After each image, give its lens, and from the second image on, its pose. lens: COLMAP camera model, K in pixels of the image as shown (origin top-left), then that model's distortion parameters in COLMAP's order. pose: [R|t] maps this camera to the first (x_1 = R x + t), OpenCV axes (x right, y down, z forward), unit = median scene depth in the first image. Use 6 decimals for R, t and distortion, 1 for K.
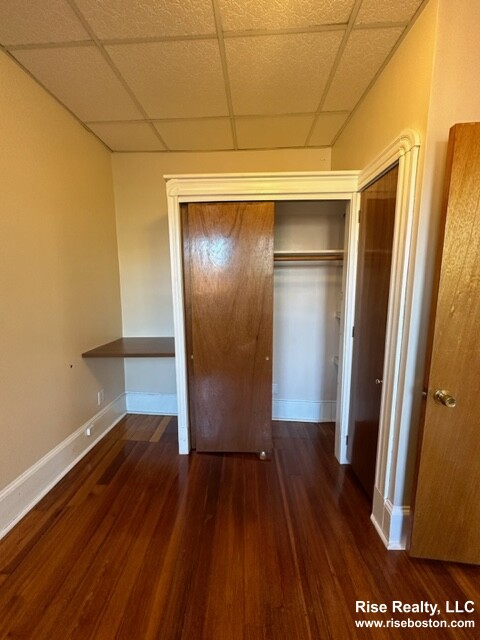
lens RADIAL K [[256.4, 0, 239.4], [0, 256.4, 320.2], [0, 0, 1]] dist [-0.001656, -0.000107]
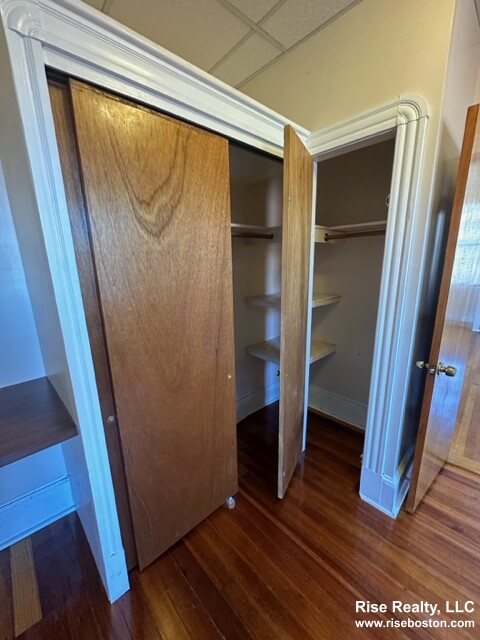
lens RADIAL K [[256.4, 0, 238.8], [0, 256.4, 320.9], [0, 0, 1]] dist [-0.001656, -0.000107]
pose [[0.712642, -0.164104, 0.682064, -0.356380], [0.112780, 0.986409, 0.119493, -0.089021], [-0.692403, -0.008233, 0.721464, 0.515775]]
